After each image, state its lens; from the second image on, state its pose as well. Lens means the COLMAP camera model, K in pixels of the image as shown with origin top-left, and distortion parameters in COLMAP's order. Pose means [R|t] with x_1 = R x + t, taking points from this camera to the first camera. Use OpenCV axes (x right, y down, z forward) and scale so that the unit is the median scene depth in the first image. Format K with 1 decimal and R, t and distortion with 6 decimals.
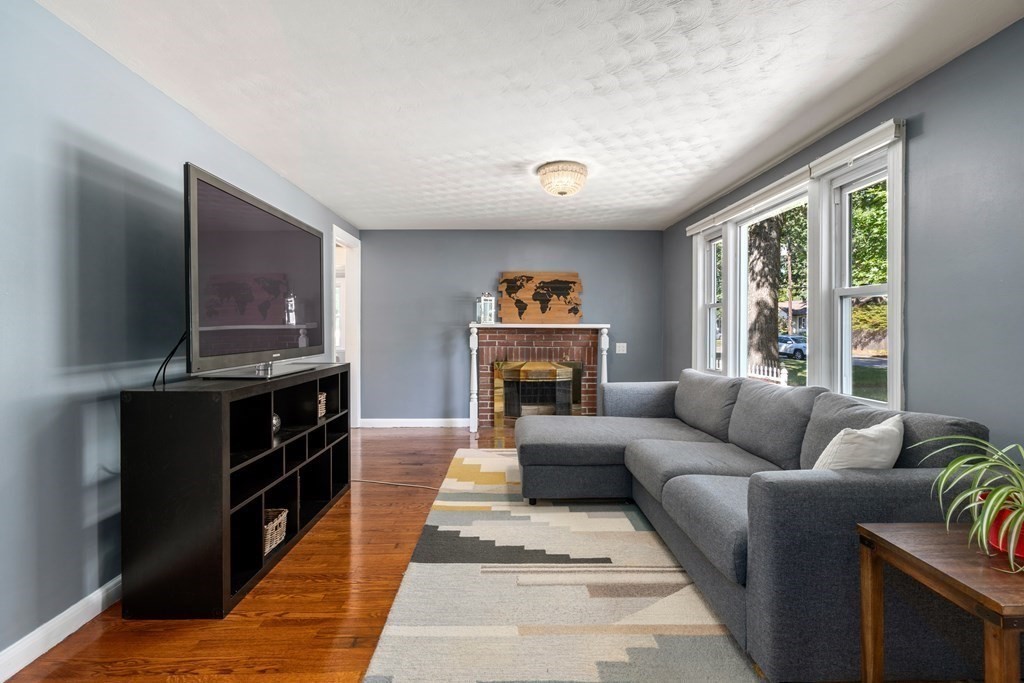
lens RADIAL K [[465.9, 0, 512.0], [0, 465.9, 341.5], [0, 0, 1]] dist [-0.001661, -0.000056]
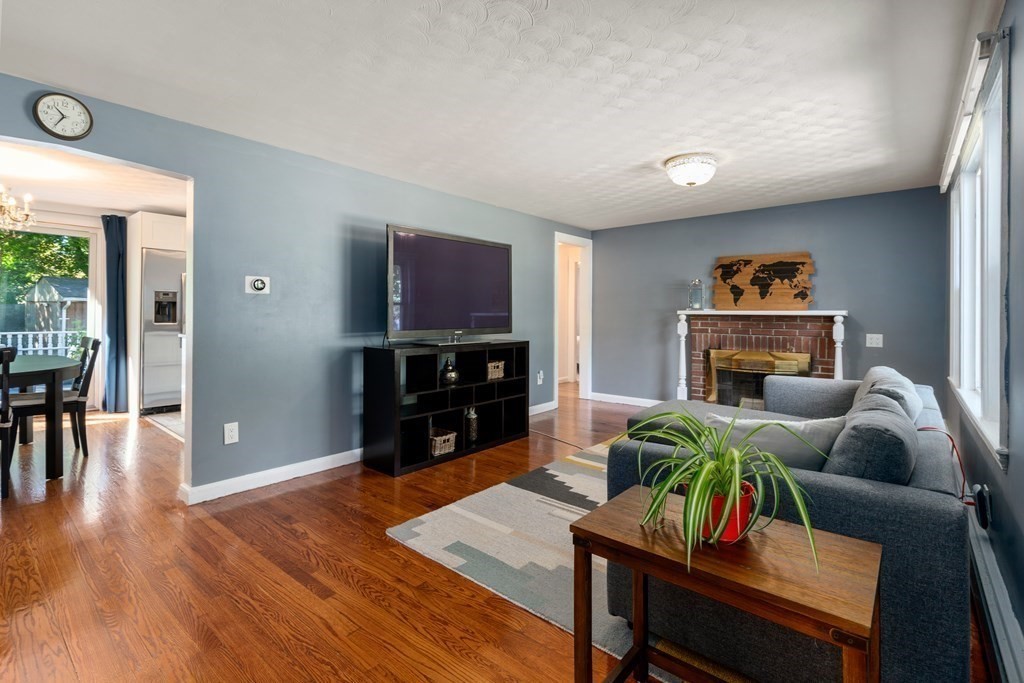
lens RADIAL K [[471.3, 0, 511.7], [0, 471.3, 323.2], [0, 0, 1]] dist [0.001253, 0.000368]
pose [[0.751888, 0.014894, -0.659123, 0.318223], [-0.021999, 0.999755, -0.002504, 0.000328], [0.658924, 0.016383, 0.752031, -0.023941]]
